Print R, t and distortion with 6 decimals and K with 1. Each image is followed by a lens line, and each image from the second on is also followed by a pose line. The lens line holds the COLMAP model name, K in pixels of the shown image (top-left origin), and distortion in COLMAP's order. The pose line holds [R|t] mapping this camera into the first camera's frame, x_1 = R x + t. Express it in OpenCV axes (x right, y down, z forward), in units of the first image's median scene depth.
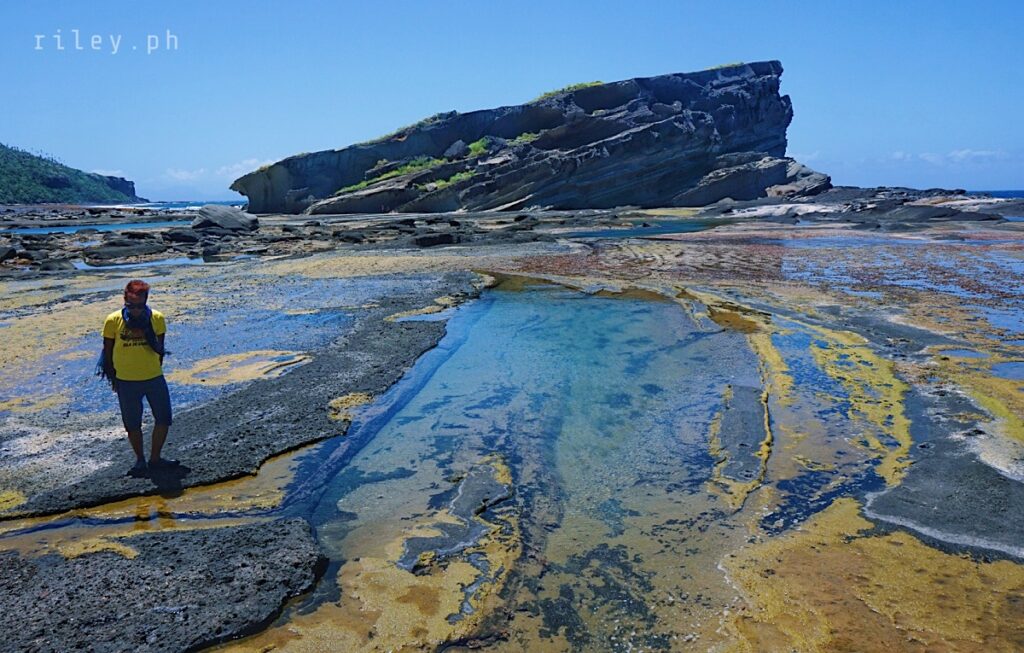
lens RADIAL K [[820.1, 0, 493.9], [0, 820.1, 315.7], [0, 0, 1]] dist [-0.031171, 0.038660]
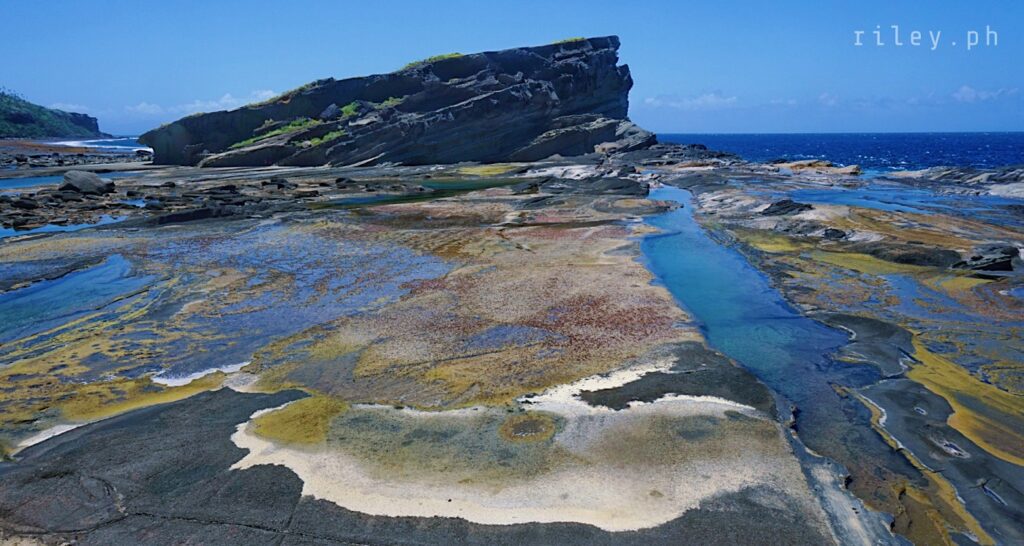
lens RADIAL K [[734.1, 0, 505.2], [0, 734.1, 294.1], [0, 0, 1]] dist [-0.040100, 0.047406]
pose [[0.996790, -0.006701, 0.079785, 0.117634], [0.000890, 0.997357, 0.072653, -0.015224], [-0.080061, -0.072349, 0.994161, -0.093891]]
